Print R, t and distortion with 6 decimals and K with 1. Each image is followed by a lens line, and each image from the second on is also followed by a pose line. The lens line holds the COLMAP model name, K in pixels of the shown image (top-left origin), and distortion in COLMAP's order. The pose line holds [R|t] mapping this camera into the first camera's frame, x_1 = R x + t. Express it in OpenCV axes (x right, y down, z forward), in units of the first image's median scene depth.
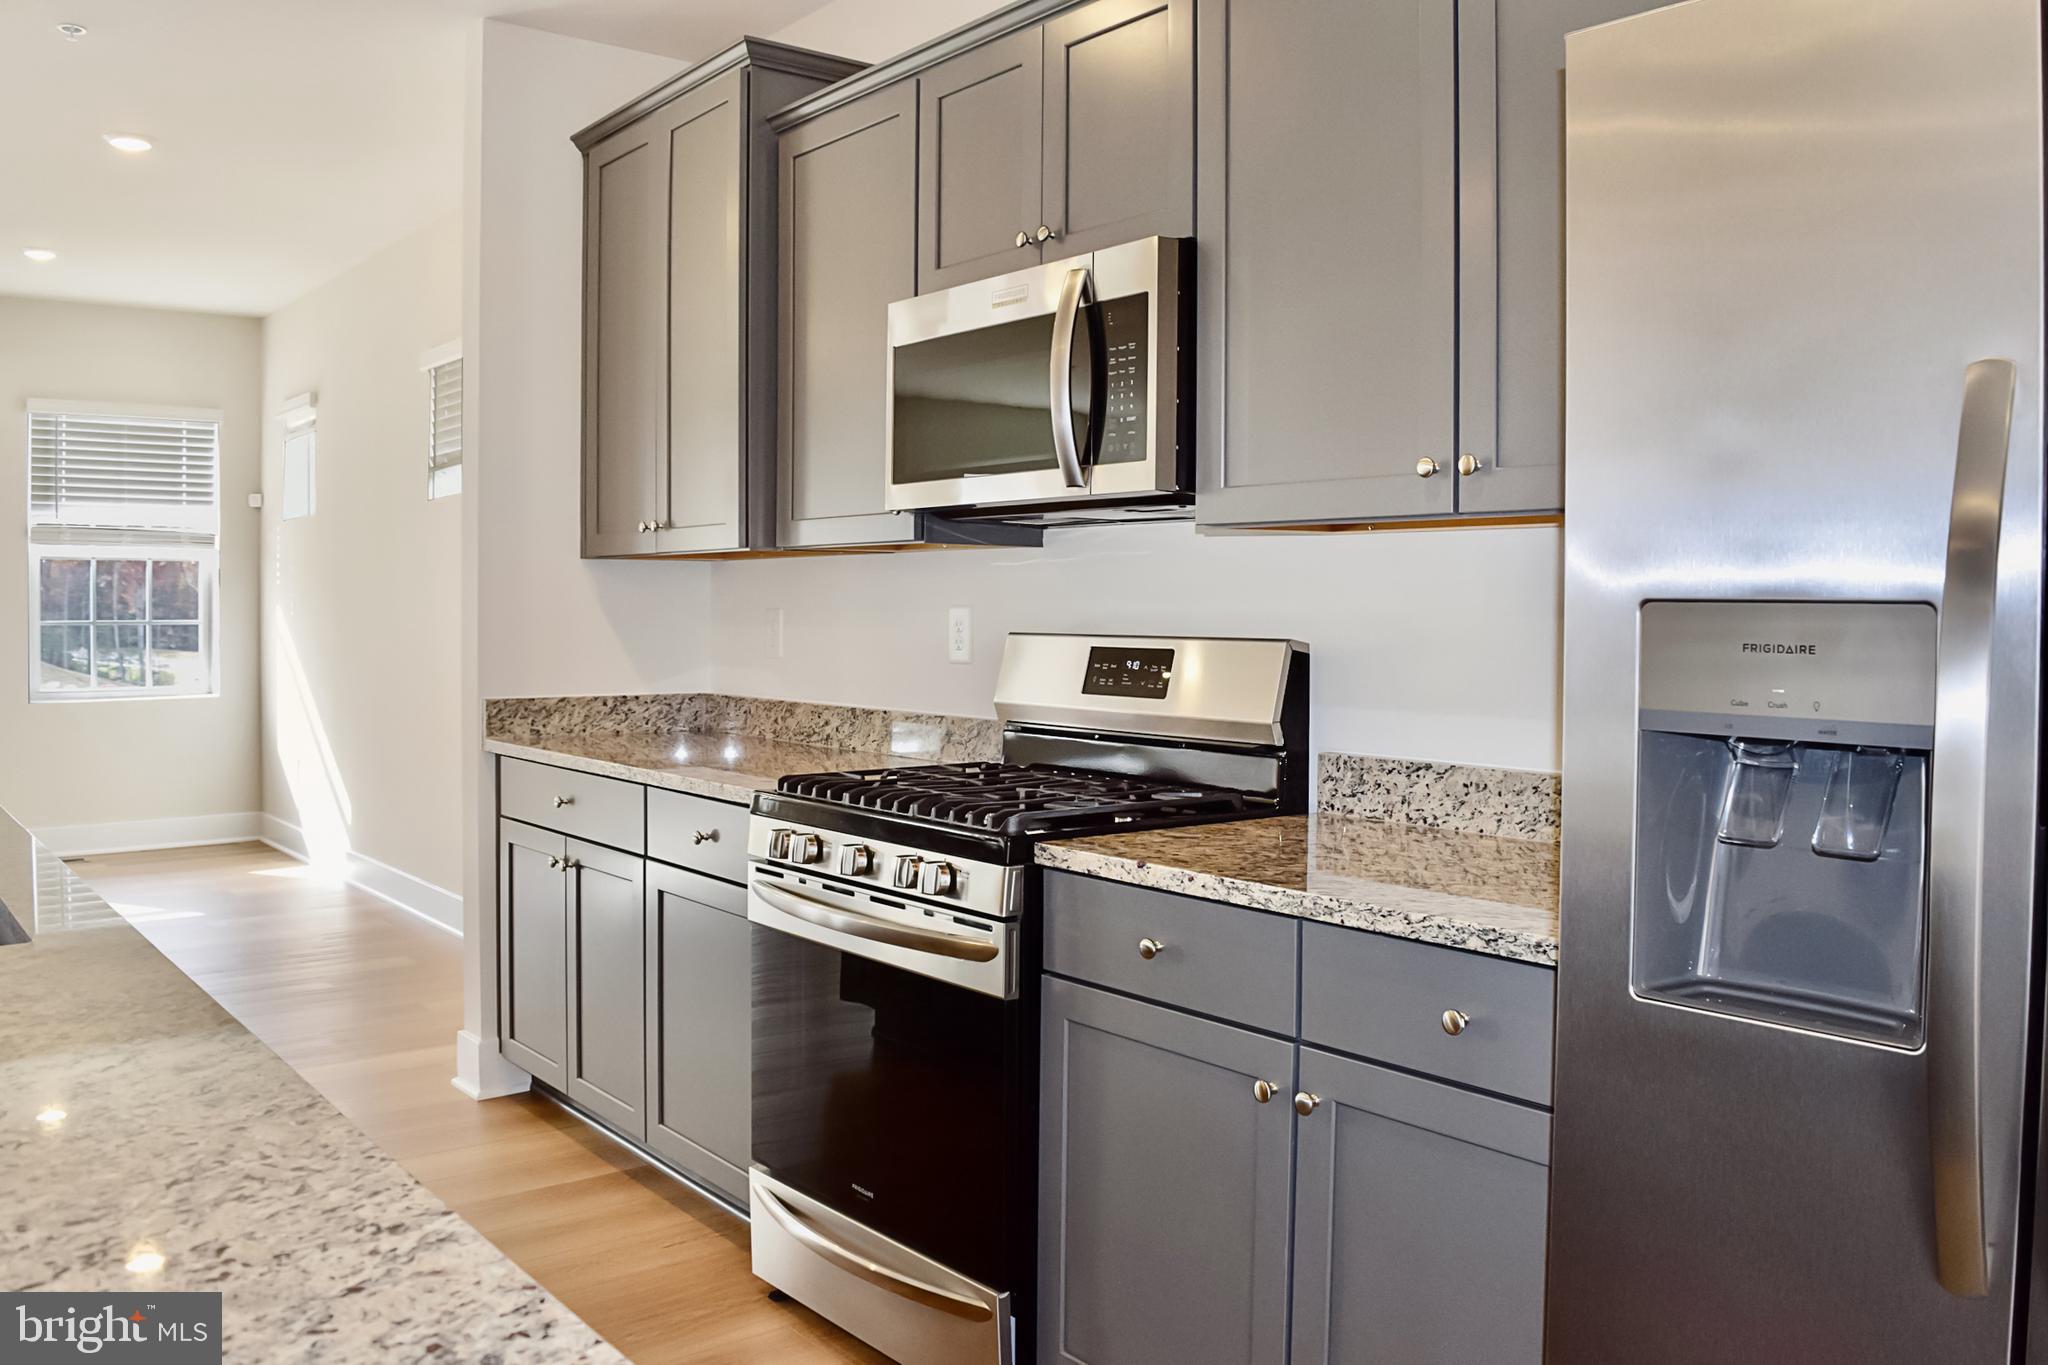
lens RADIAL K [[1639.1, 0, 1017.5], [0, 1639.1, 622.4], [0, 0, 1]] dist [-0.065288, -0.003817]
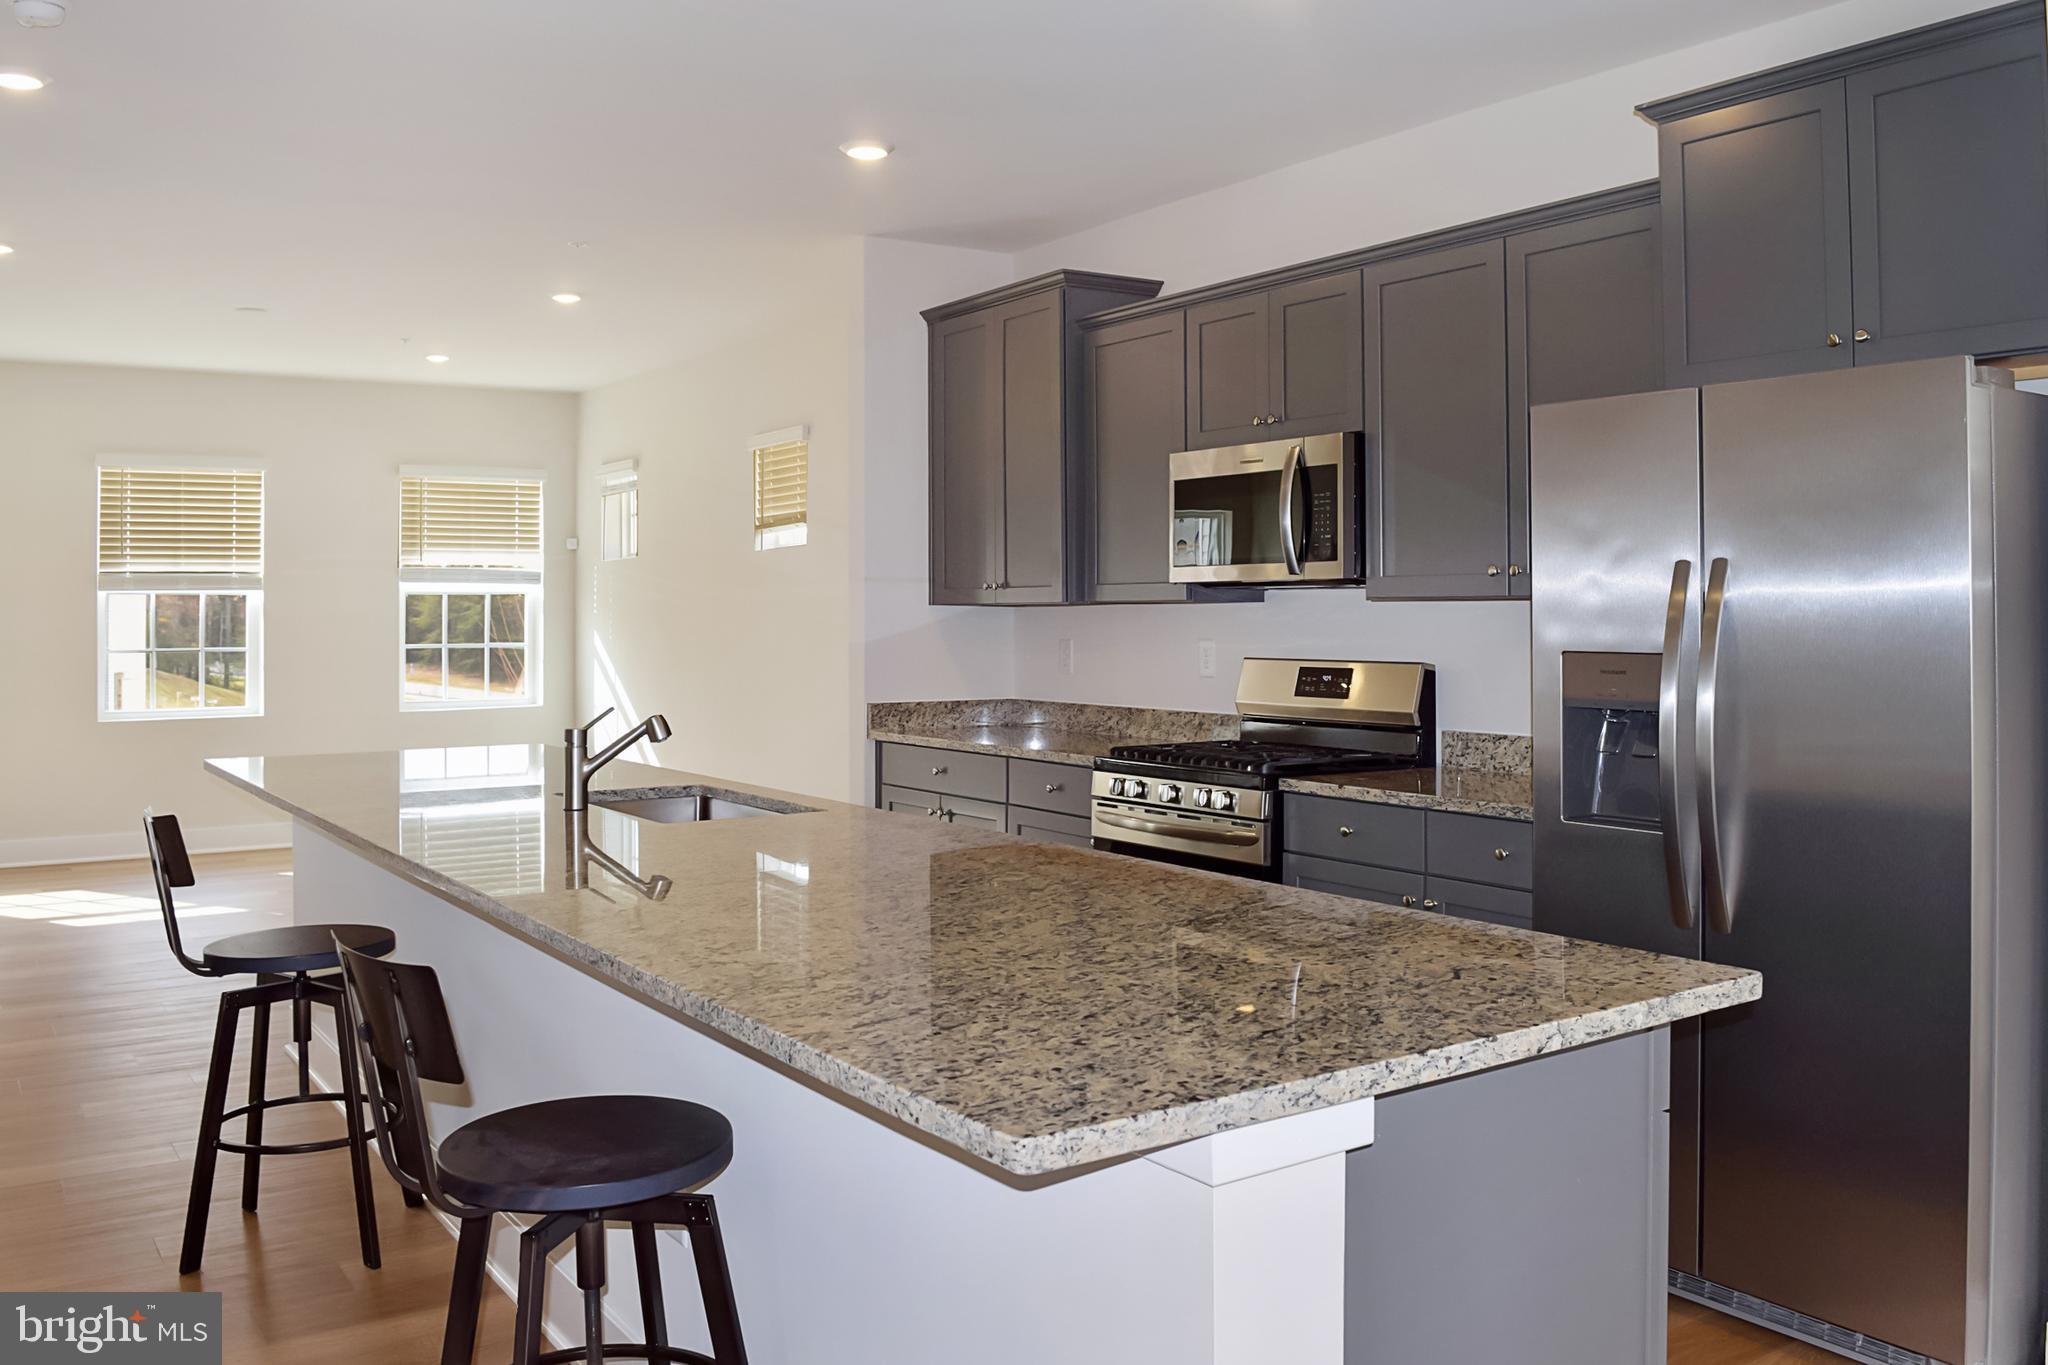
lens RADIAL K [[1714.9, 0, 1025.8], [0, 1714.9, 583.4], [0, 0, 1]] dist [-0.045662, -0.000344]
pose [[0.996837, -0.010082, -0.078830, -0.094294], [0.007975, 0.999604, -0.027000, -0.025055], [0.079071, 0.026286, 0.996522, -0.732213]]
